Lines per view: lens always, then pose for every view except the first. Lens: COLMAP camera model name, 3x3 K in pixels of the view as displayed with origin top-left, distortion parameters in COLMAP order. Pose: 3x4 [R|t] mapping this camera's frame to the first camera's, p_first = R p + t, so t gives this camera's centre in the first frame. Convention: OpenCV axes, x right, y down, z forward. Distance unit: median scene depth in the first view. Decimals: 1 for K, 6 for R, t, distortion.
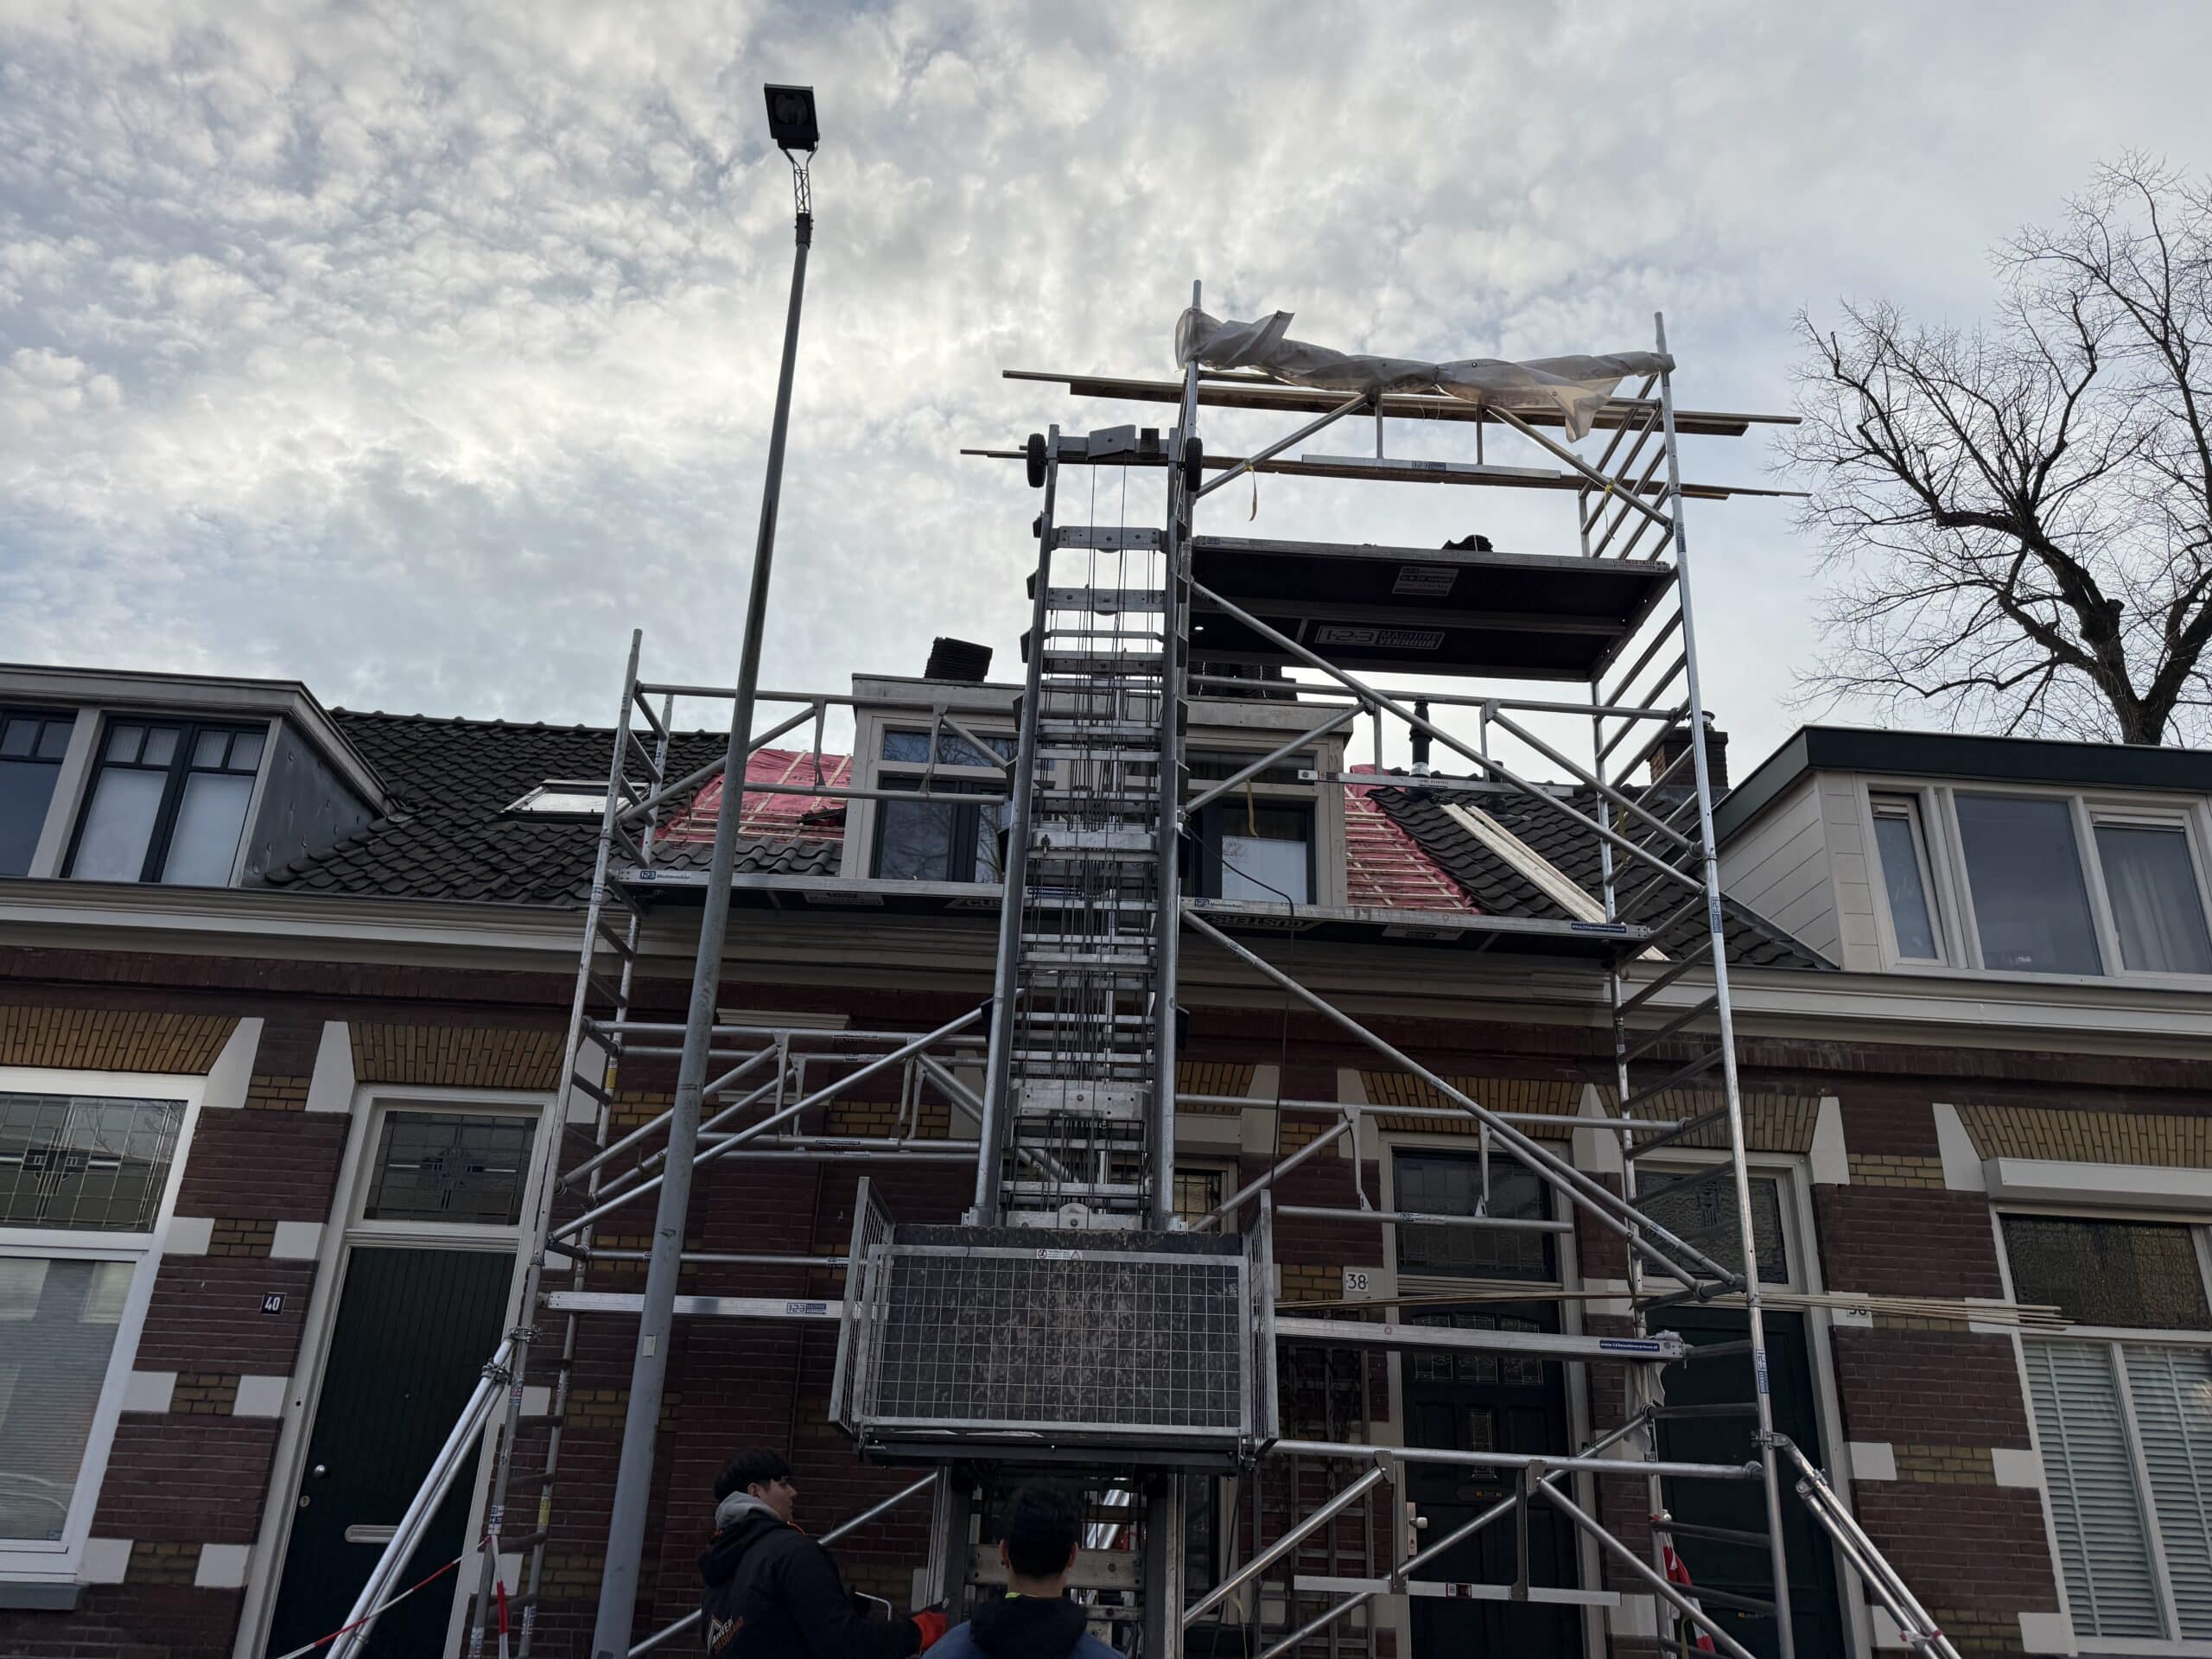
lens RADIAL K [[1569.3, 0, 1103.0], [0, 1569.3, 833.1], [0, 0, 1]] dist [0.024885, -0.014933]
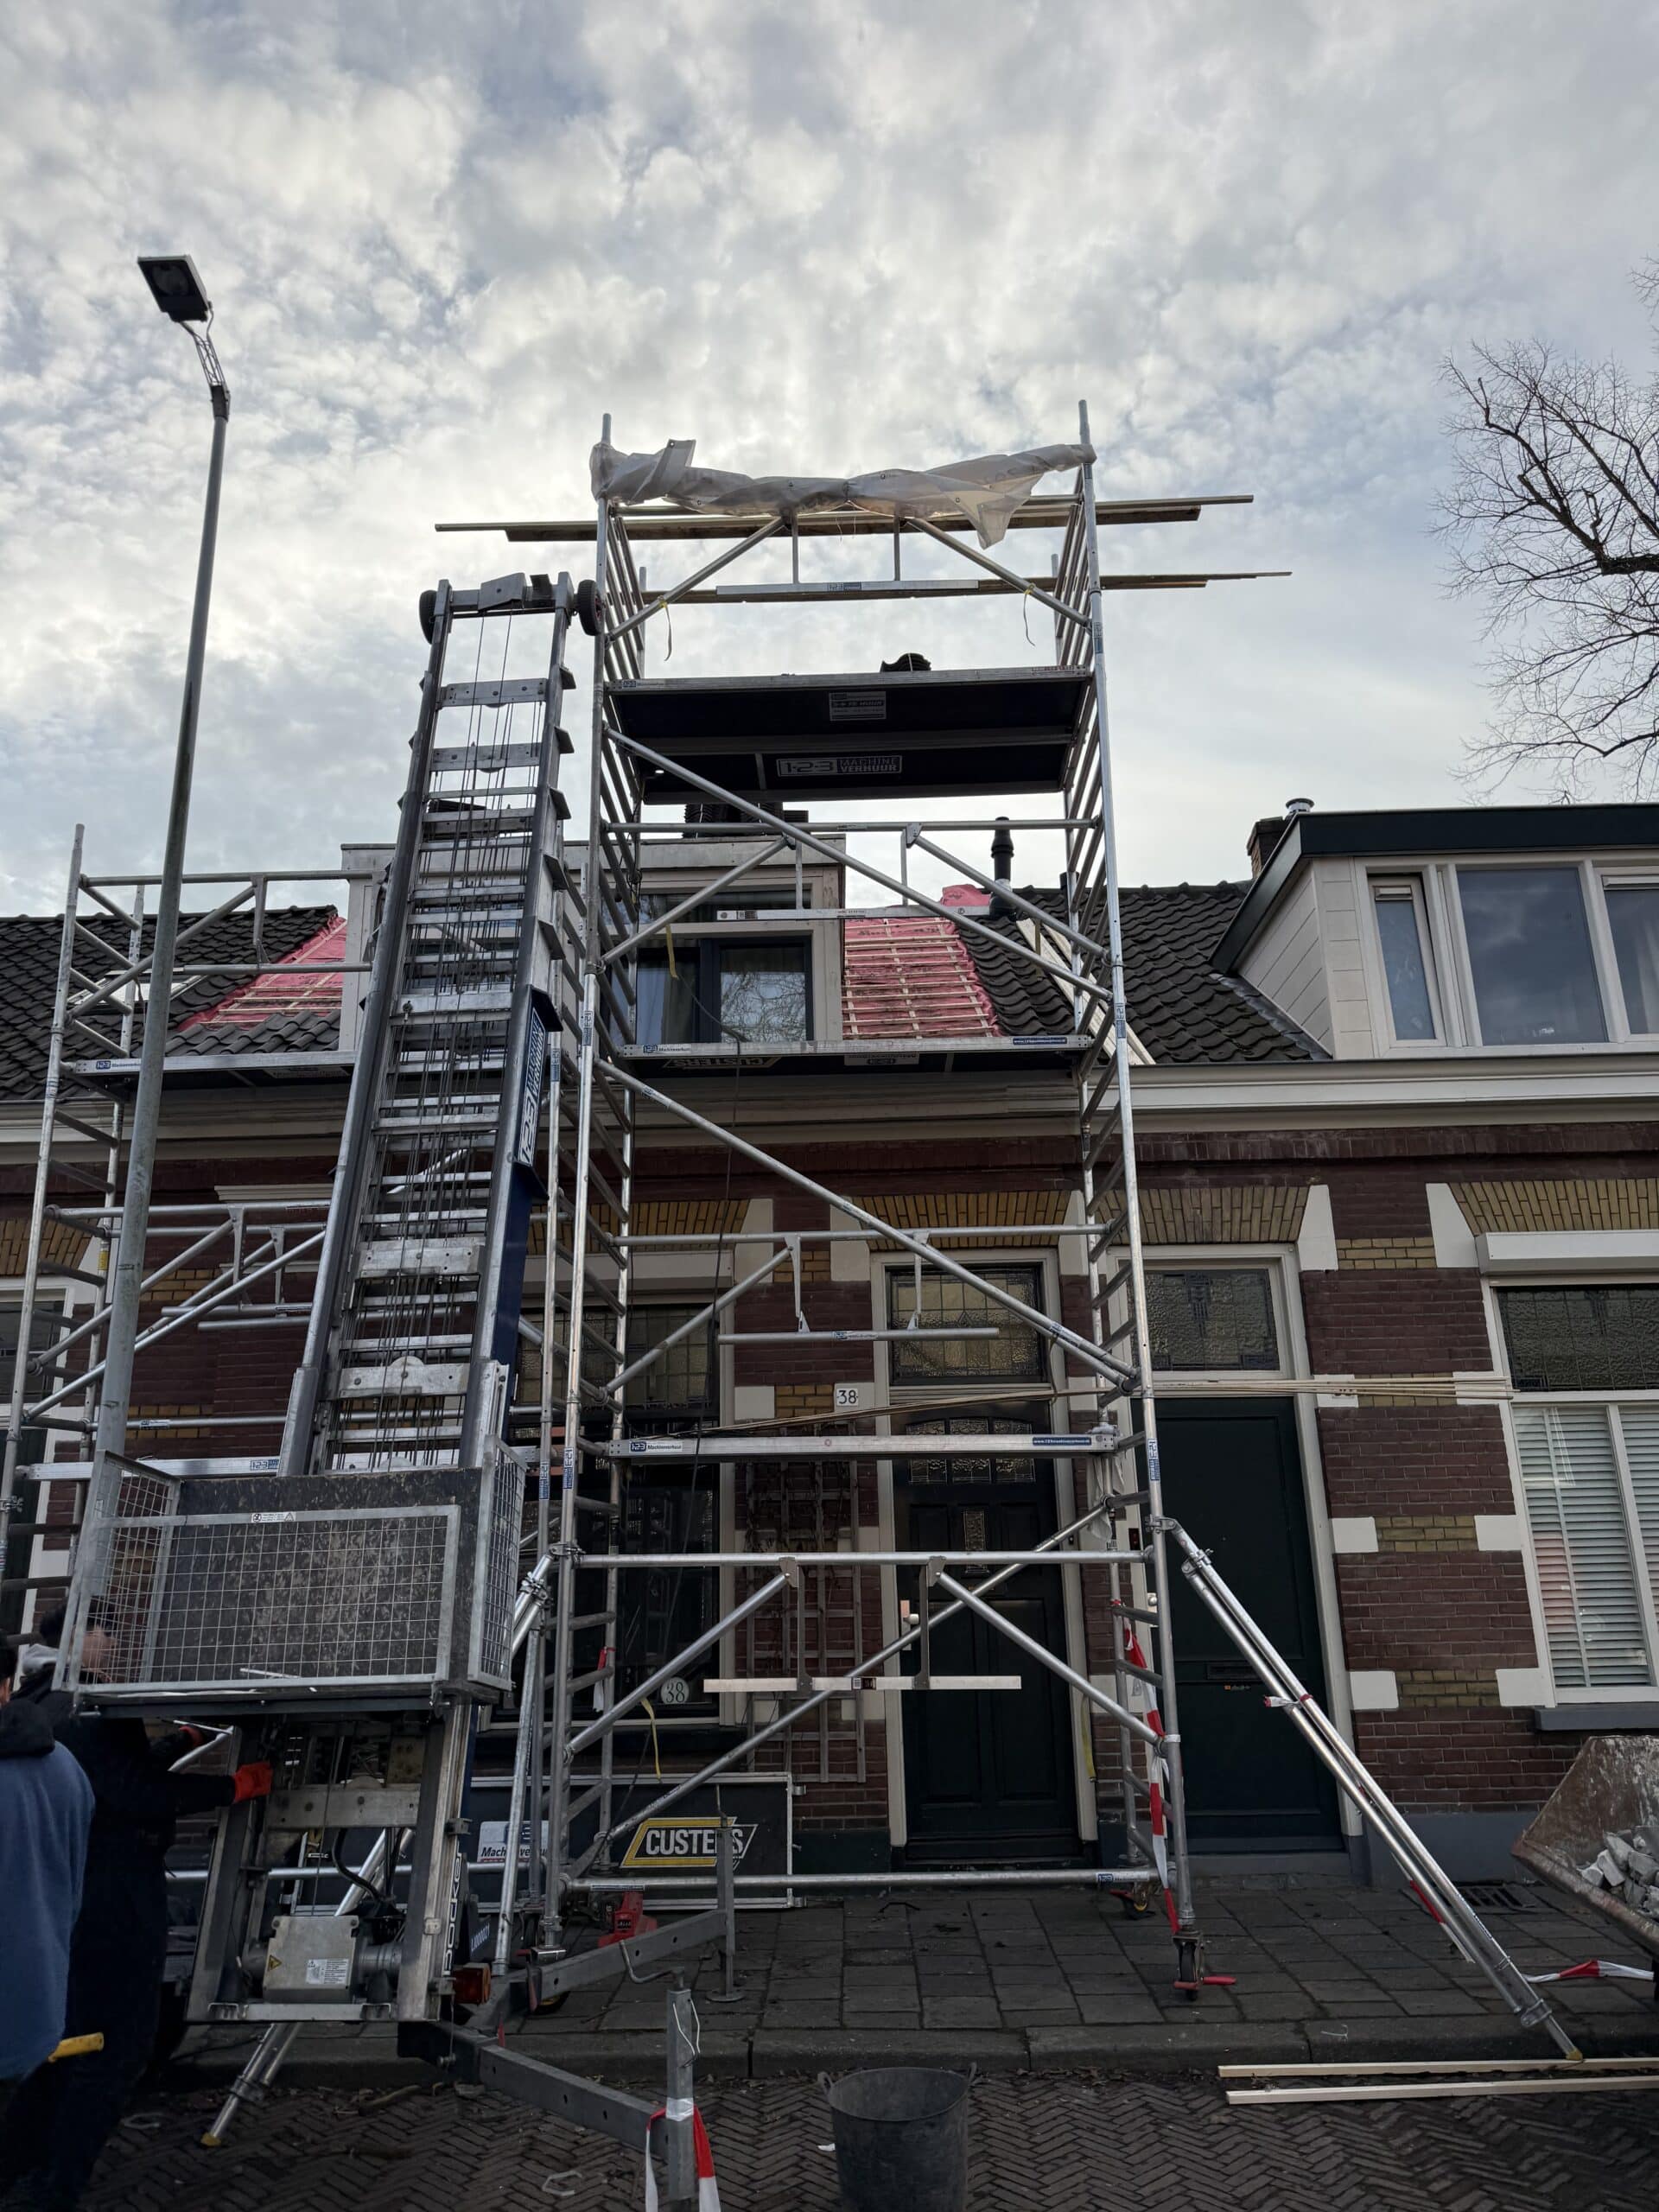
lens RADIAL K [[1556.5, 0, 814.4], [0, 1556.5, 1095.8], [0, 0, 1]] dist [0.120351, -0.190838]
pose [[0.995364, -0.079361, -0.054338, 0.204397], [0.083649, 0.993131, 0.081812, 0.001244], [0.047473, -0.085978, 0.995165, -0.011442]]
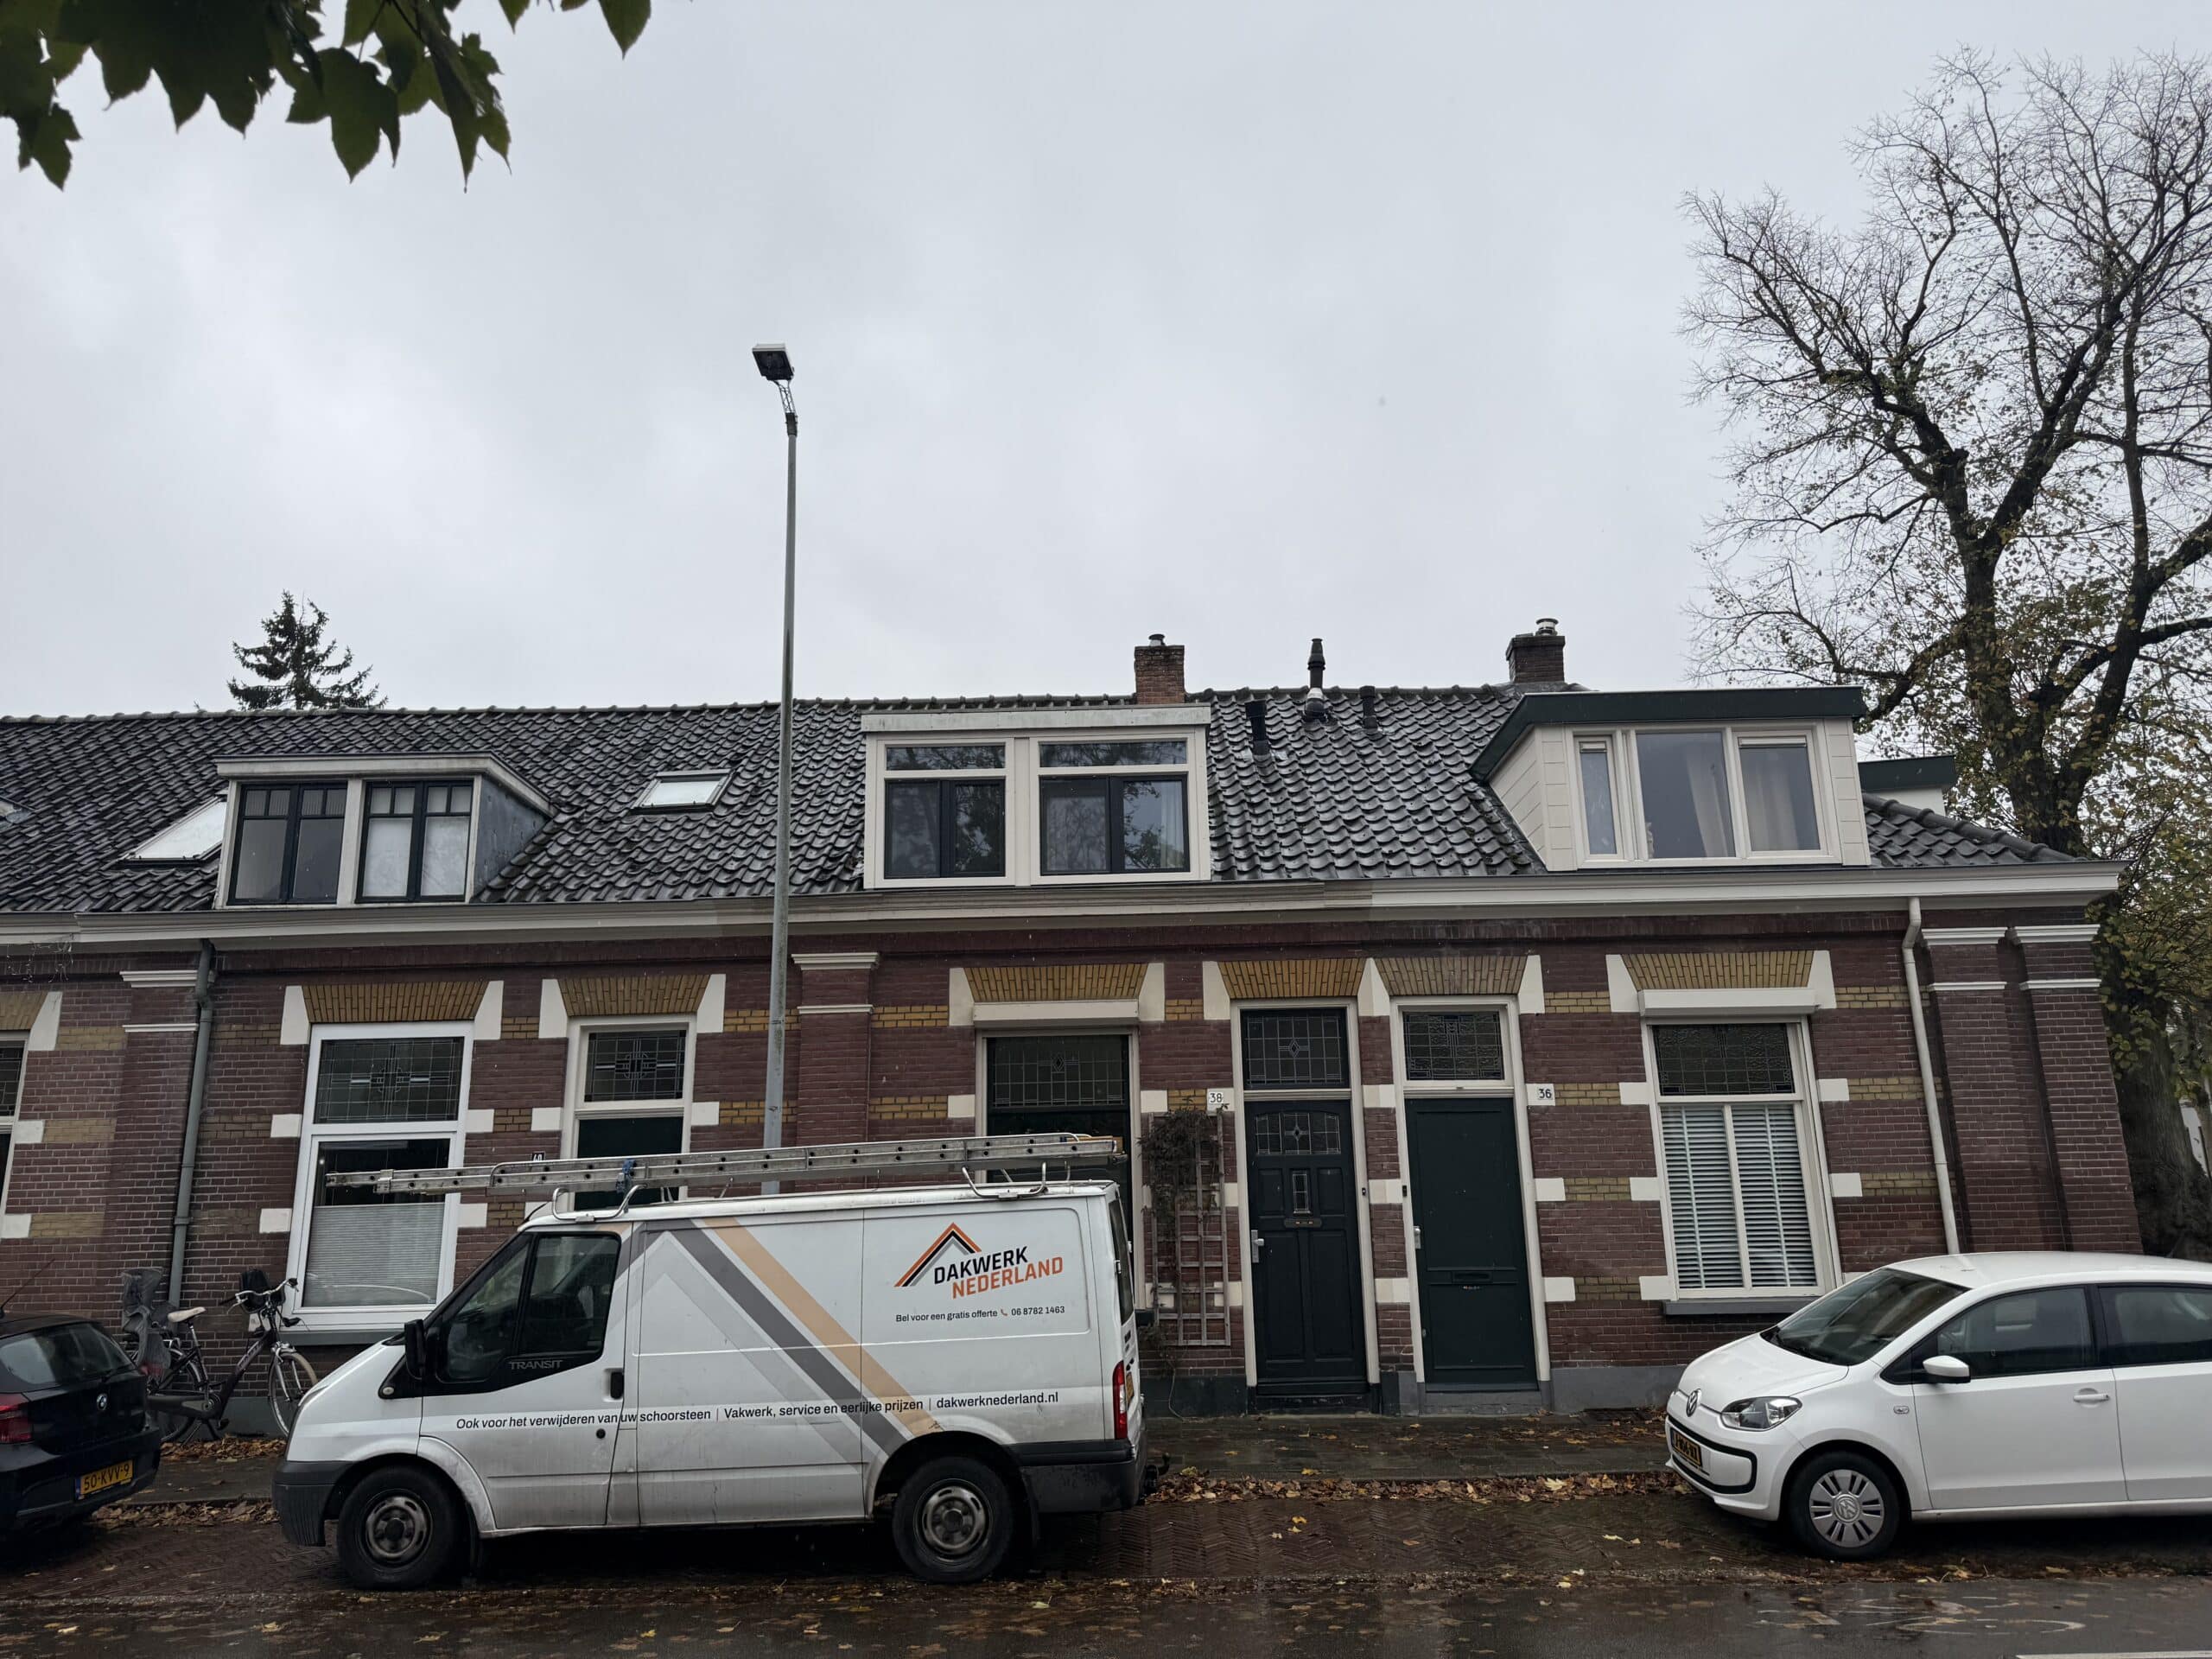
lens RADIAL K [[1544.5, 0, 1114.9], [0, 1544.5, 829.8], [0, 0, 1]] dist [0.145134, -0.242711]
pose [[0.995789, -0.073662, -0.054574, 0.159622], [0.080575, 0.987184, 0.137755, -0.190303], [0.043727, -0.141572, 0.988962, -0.471851]]
